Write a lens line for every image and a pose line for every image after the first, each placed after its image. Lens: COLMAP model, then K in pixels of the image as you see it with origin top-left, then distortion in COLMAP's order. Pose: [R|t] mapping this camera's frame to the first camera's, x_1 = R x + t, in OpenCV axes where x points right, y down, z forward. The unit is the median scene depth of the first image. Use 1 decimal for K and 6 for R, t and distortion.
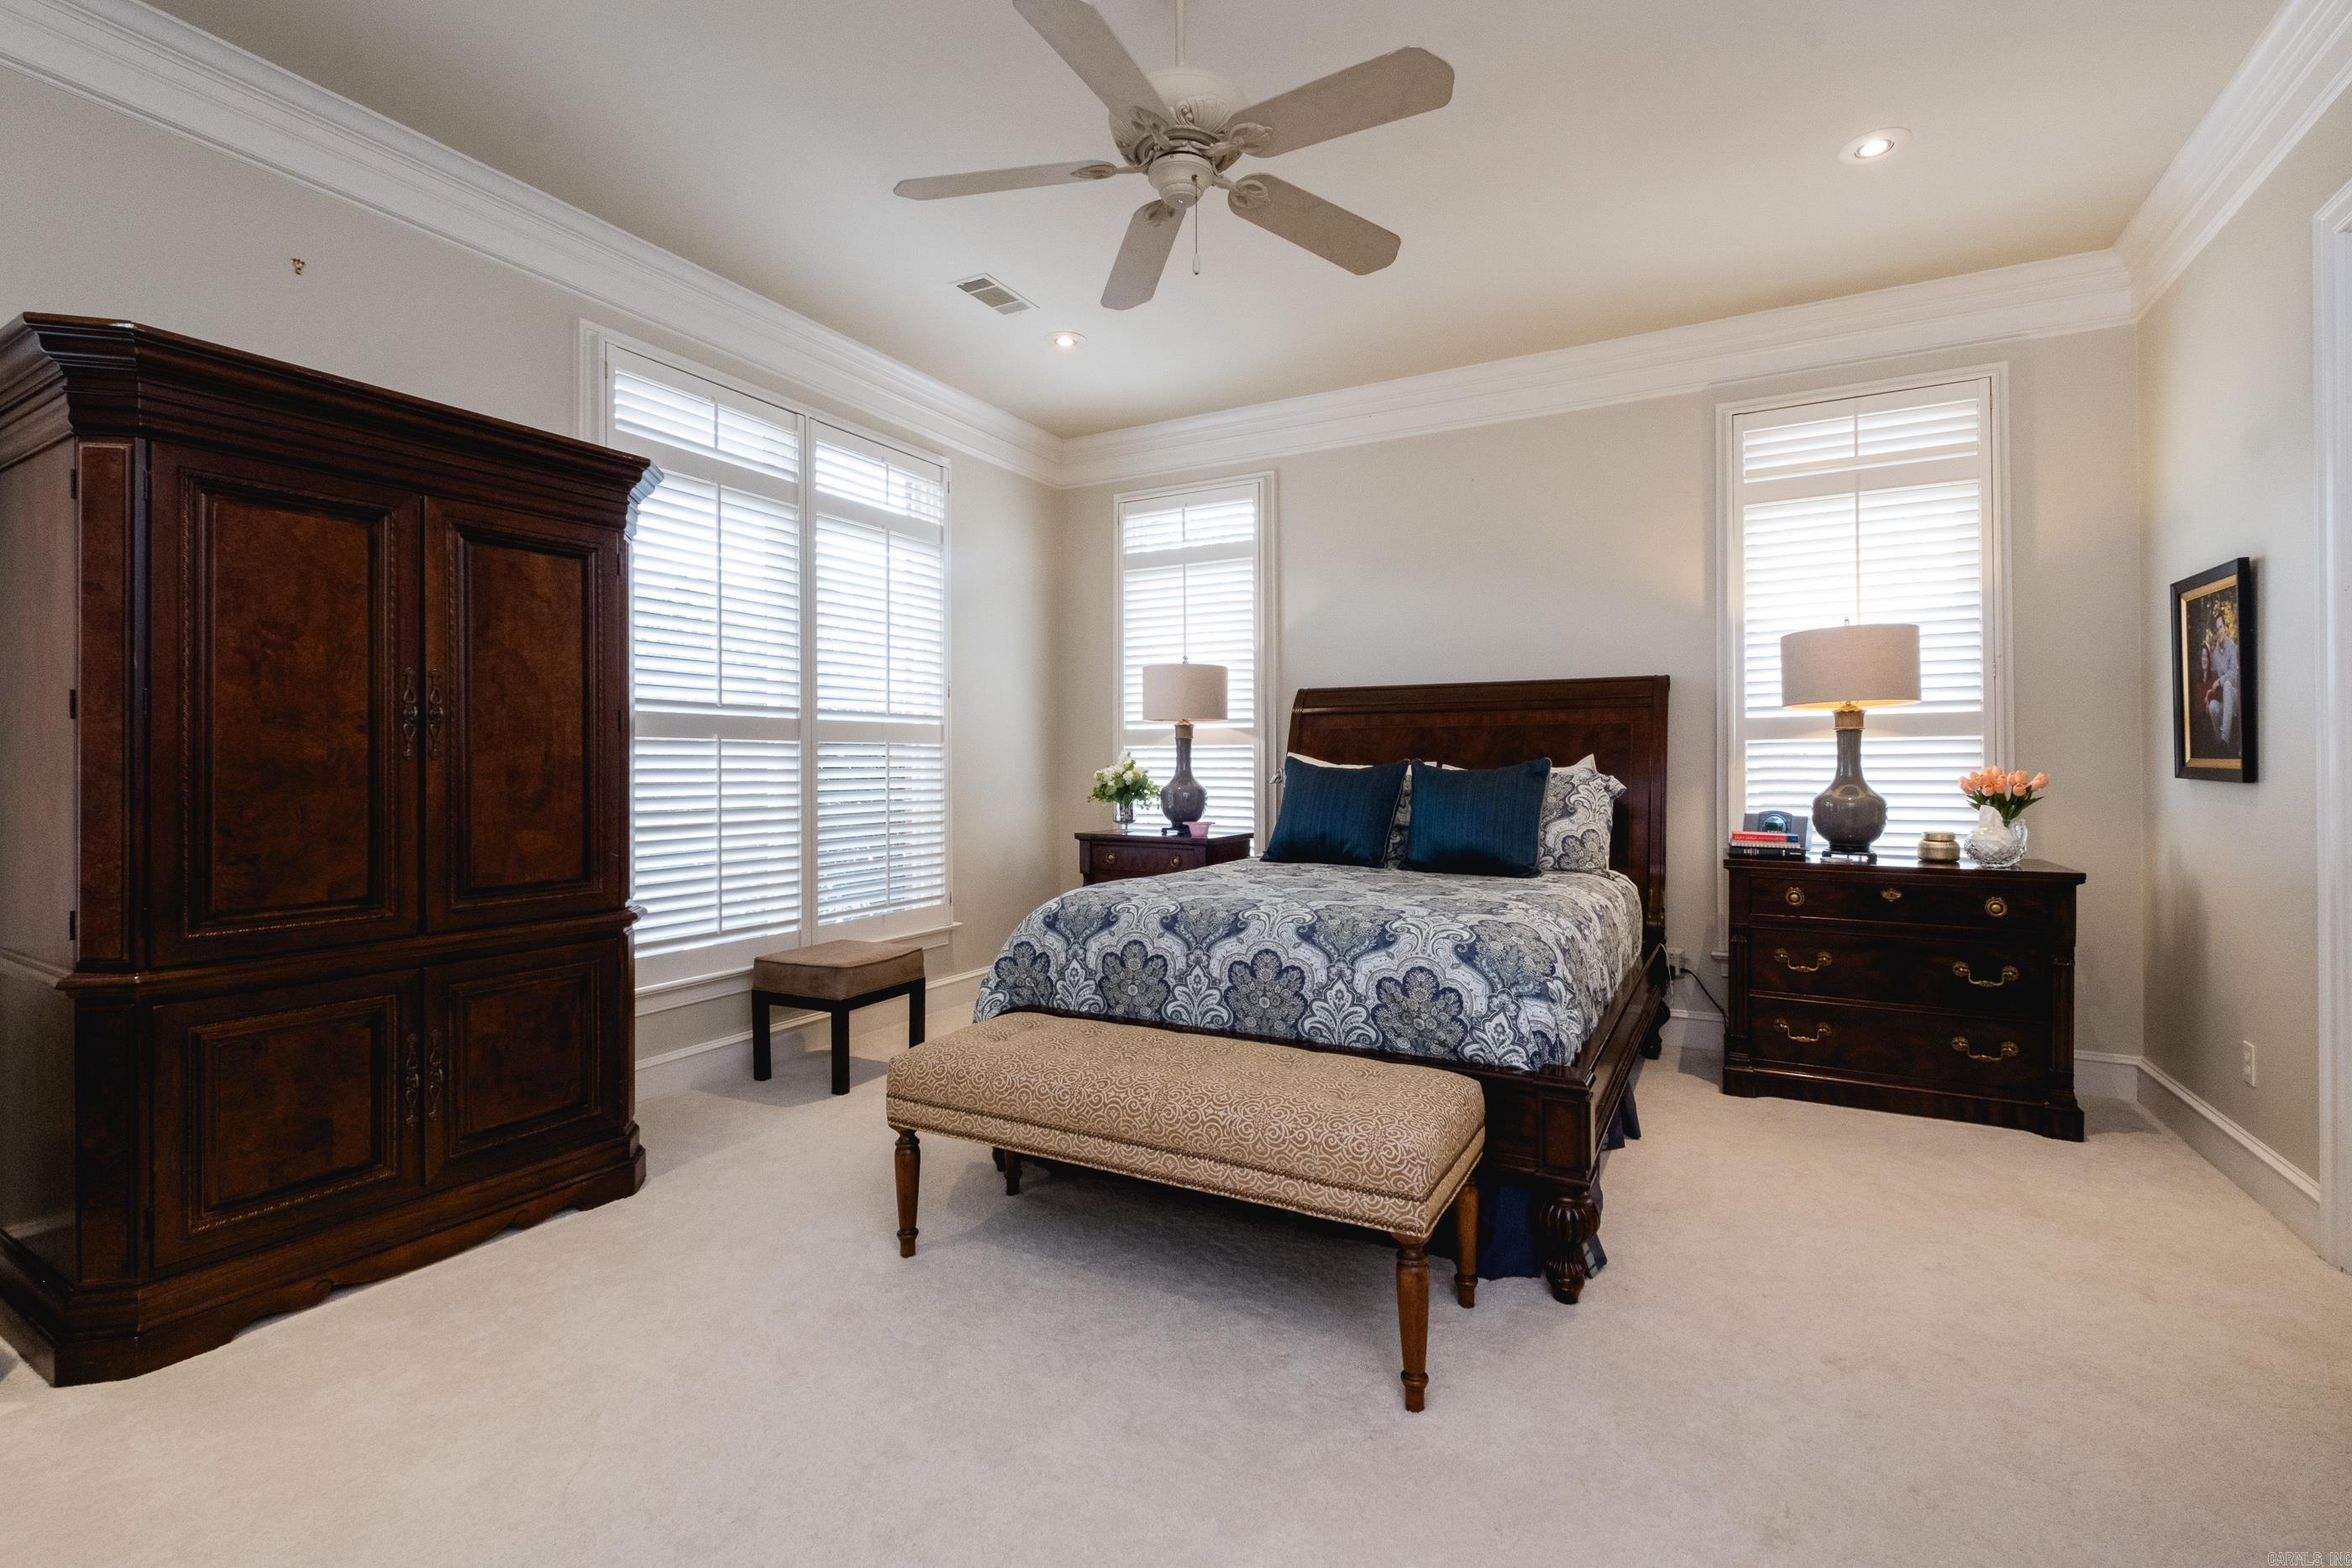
lens RADIAL K [[1009.0, 0, 1142.2], [0, 1009.0, 749.7], [0, 0, 1]] dist [0.009407, -0.003655]
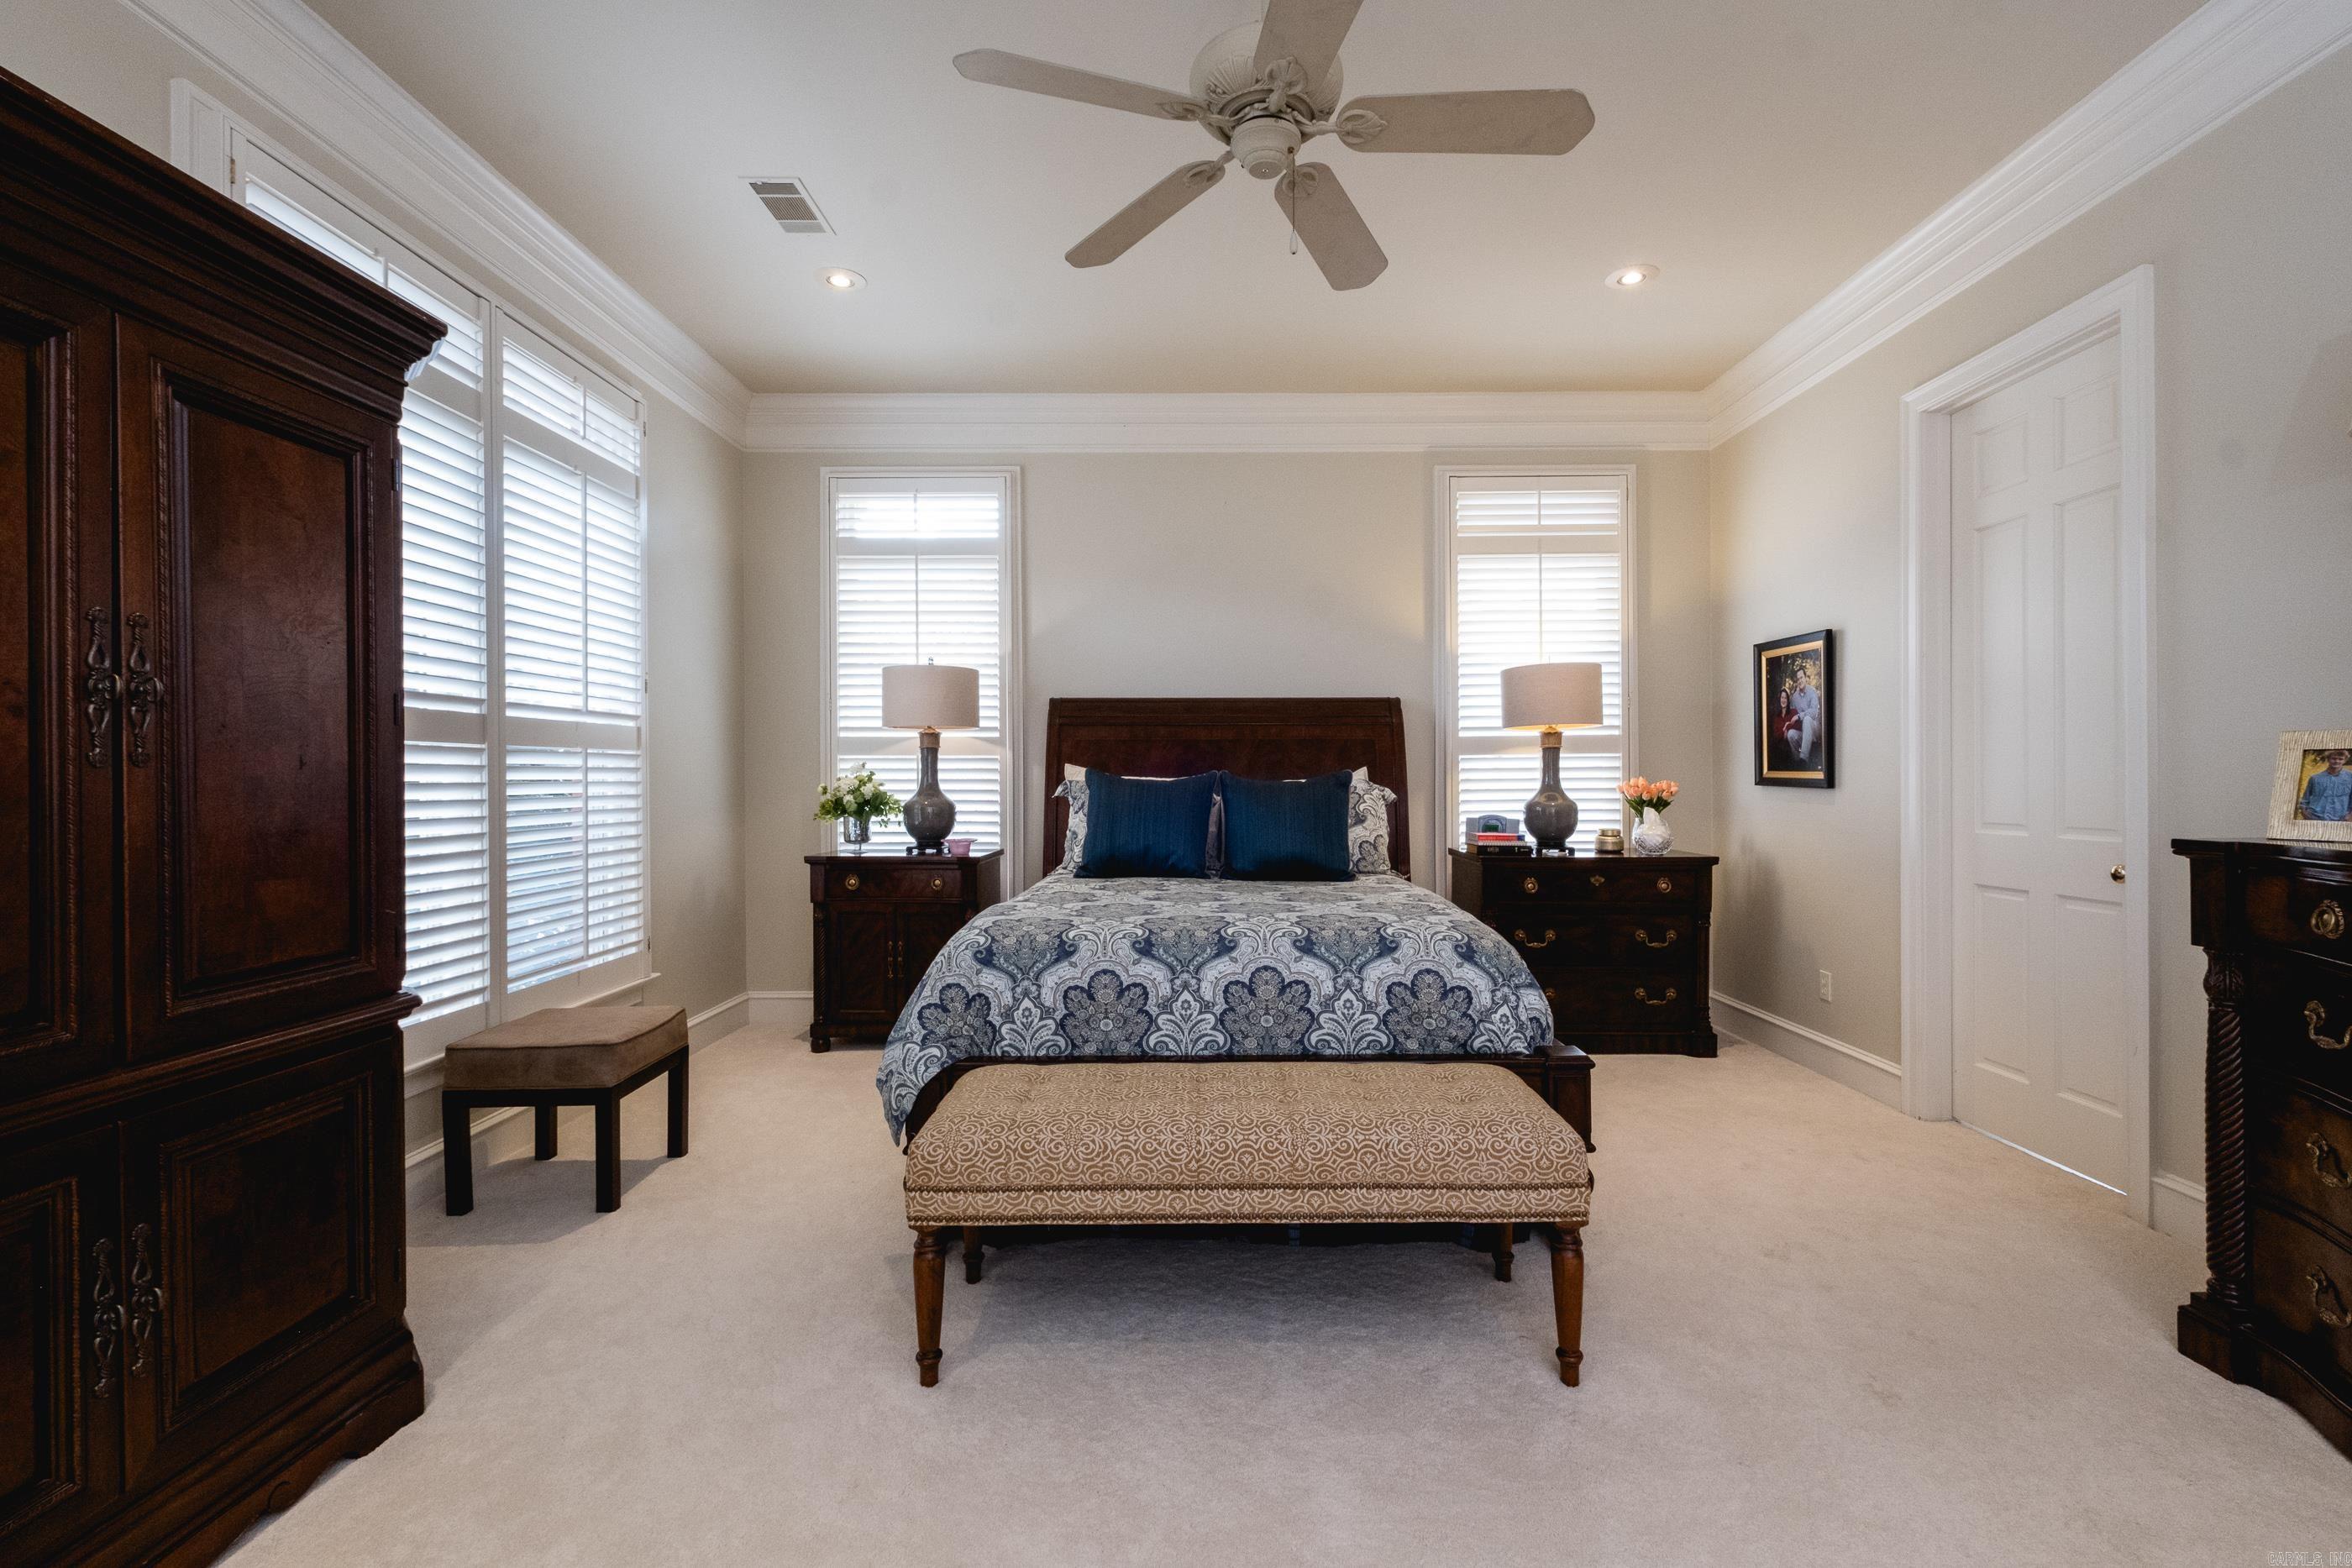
lens RADIAL K [[1022.2, 0, 1178.2], [0, 1022.2, 767.7], [0, 0, 1]] dist [0.011957, -0.006865]
pose [[0.881339, 0.003547, 0.472471, -0.297305], [-0.006113, 0.999974, 0.003896, 0.002891], [-0.472444, -0.006322, 0.881338, 0.125367]]
